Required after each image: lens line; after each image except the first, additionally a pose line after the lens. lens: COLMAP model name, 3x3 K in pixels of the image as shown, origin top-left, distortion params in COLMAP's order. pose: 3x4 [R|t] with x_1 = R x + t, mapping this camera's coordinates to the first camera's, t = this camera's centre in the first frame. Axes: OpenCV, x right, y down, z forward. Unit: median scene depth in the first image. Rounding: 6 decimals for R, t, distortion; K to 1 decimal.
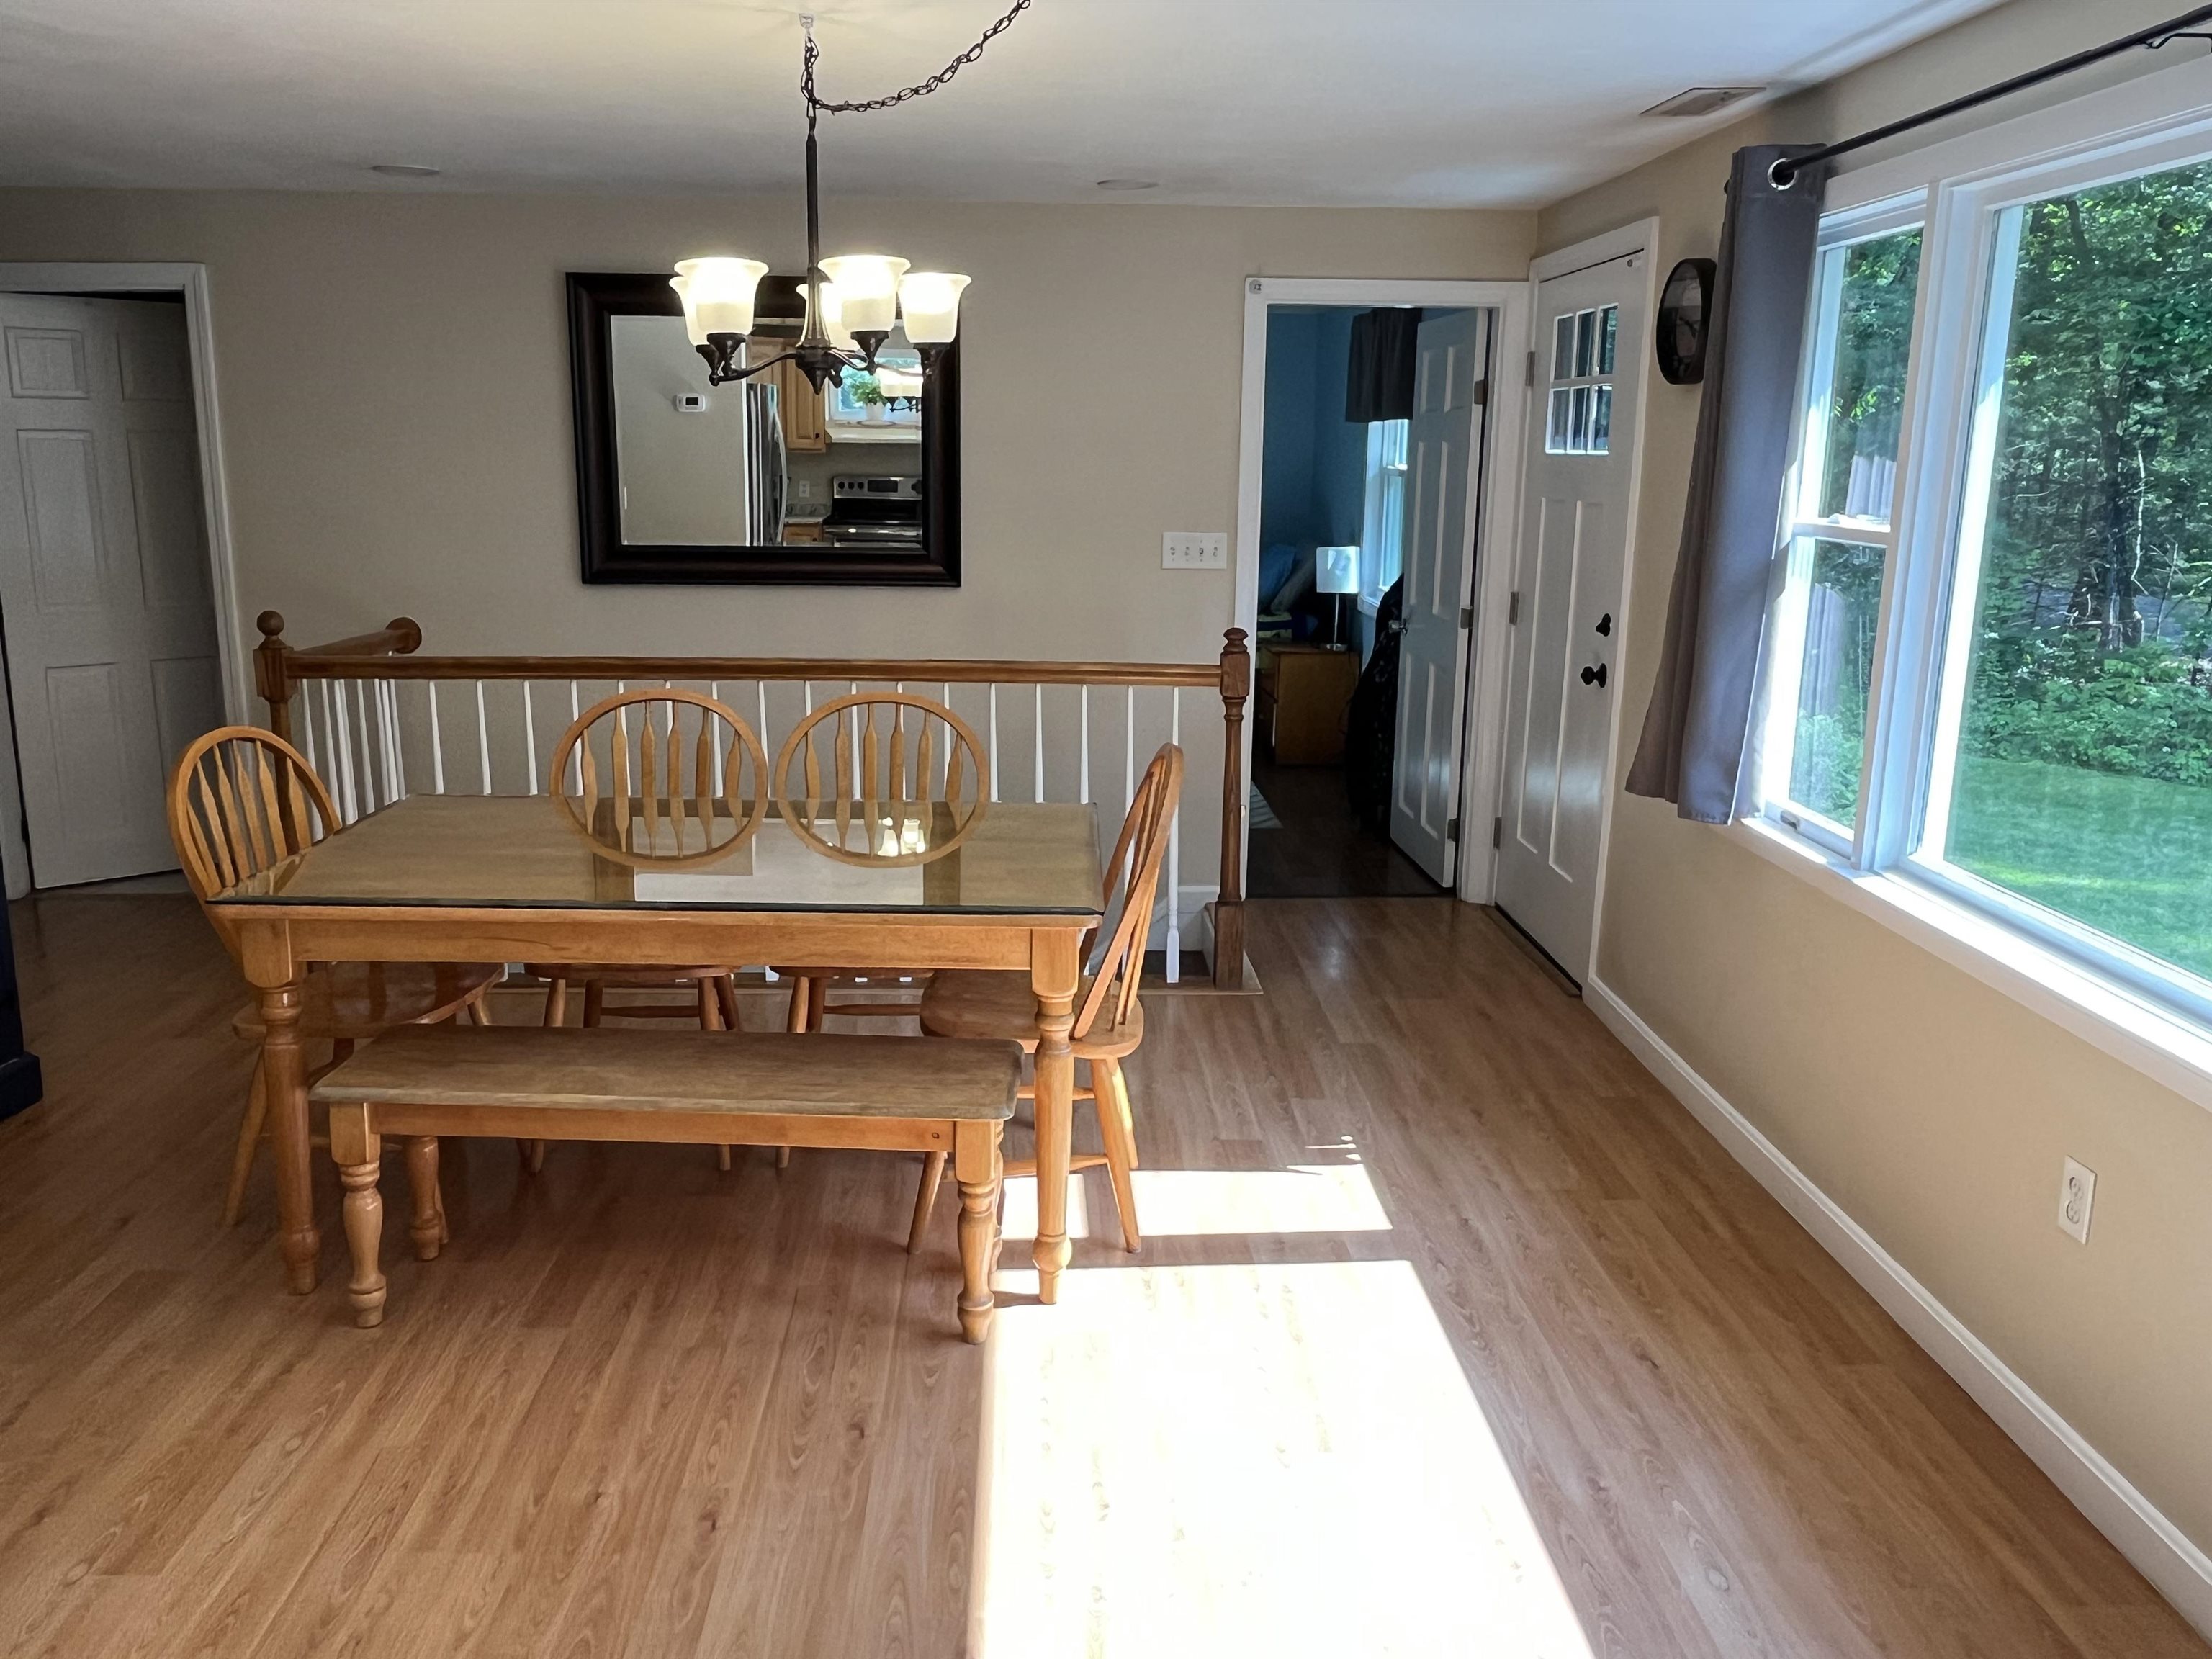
lens RADIAL K [[1642.1, 0, 1095.8], [0, 1642.1, 818.7], [0, 0, 1]] dist [0.001031, -0.006072]
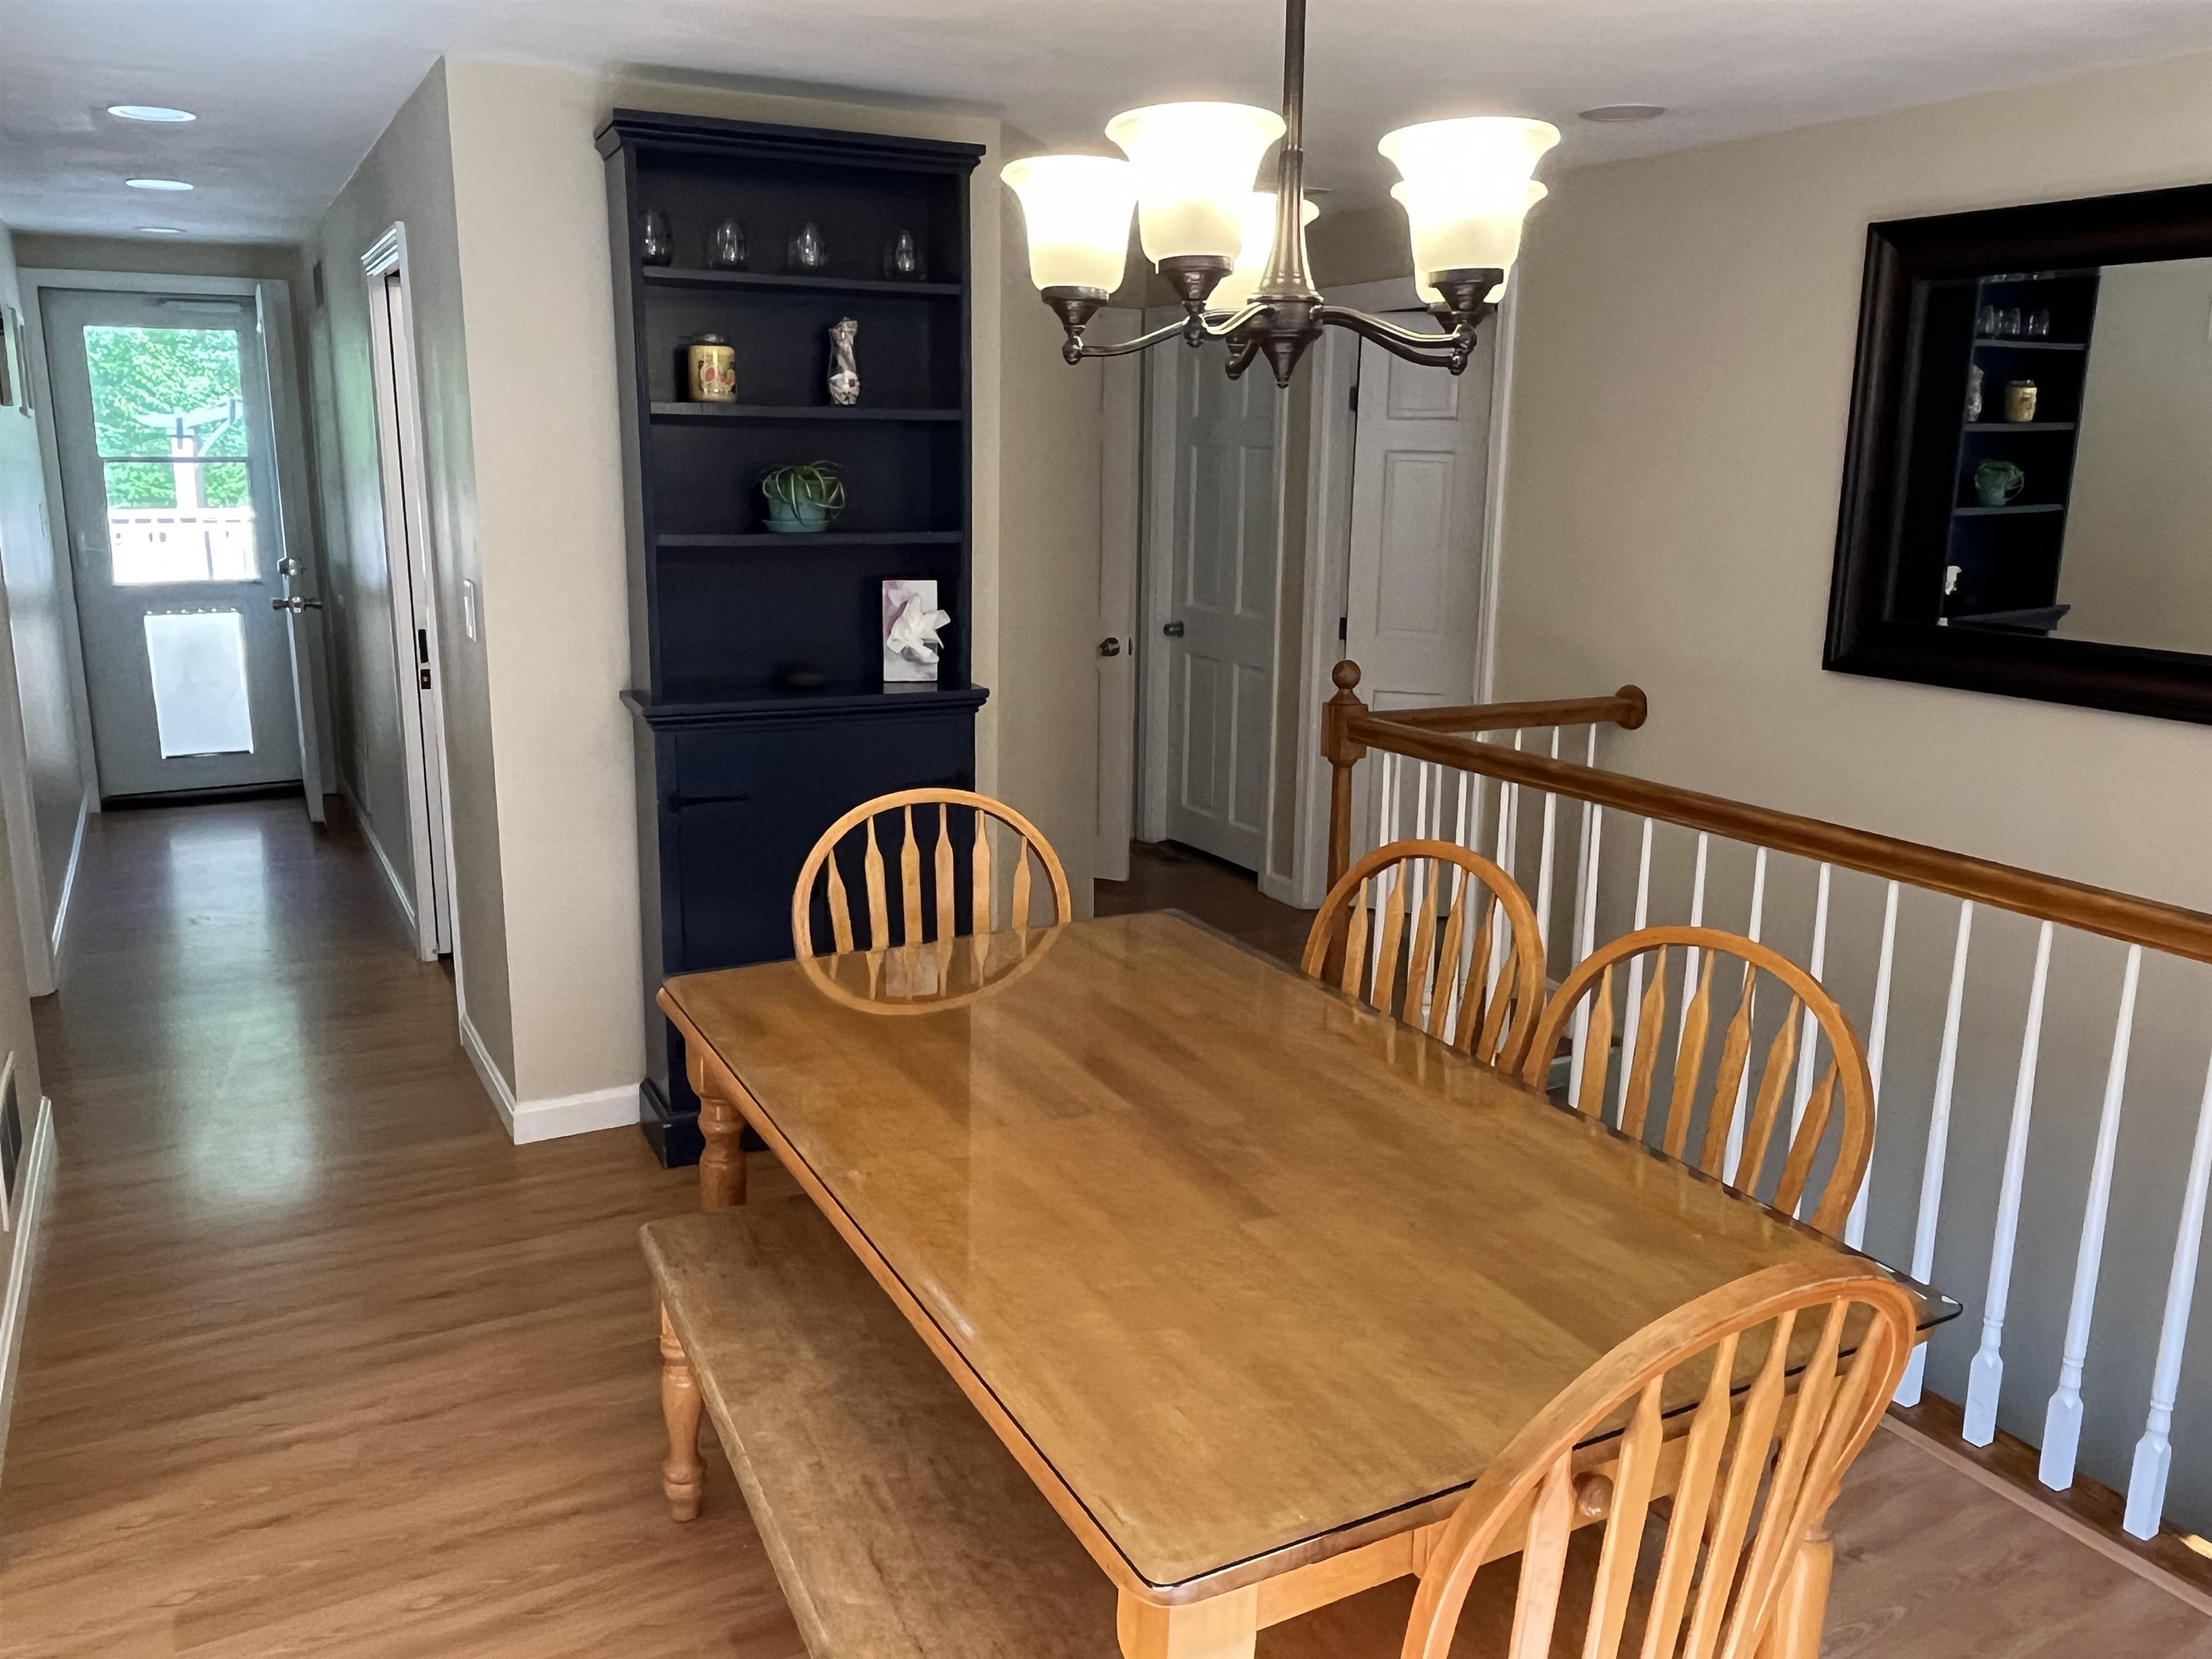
lens RADIAL K [[1642.1, 0, 1102.5], [0, 1642.1, 835.3], [0, 0, 1]] dist [0.001031, -0.006072]
pose [[0.424834, 0.191874, -0.884704, 0.284457], [-0.195293, 0.973694, 0.117395, -0.150409], [0.883955, 0.122903, 0.451130, 0.681507]]
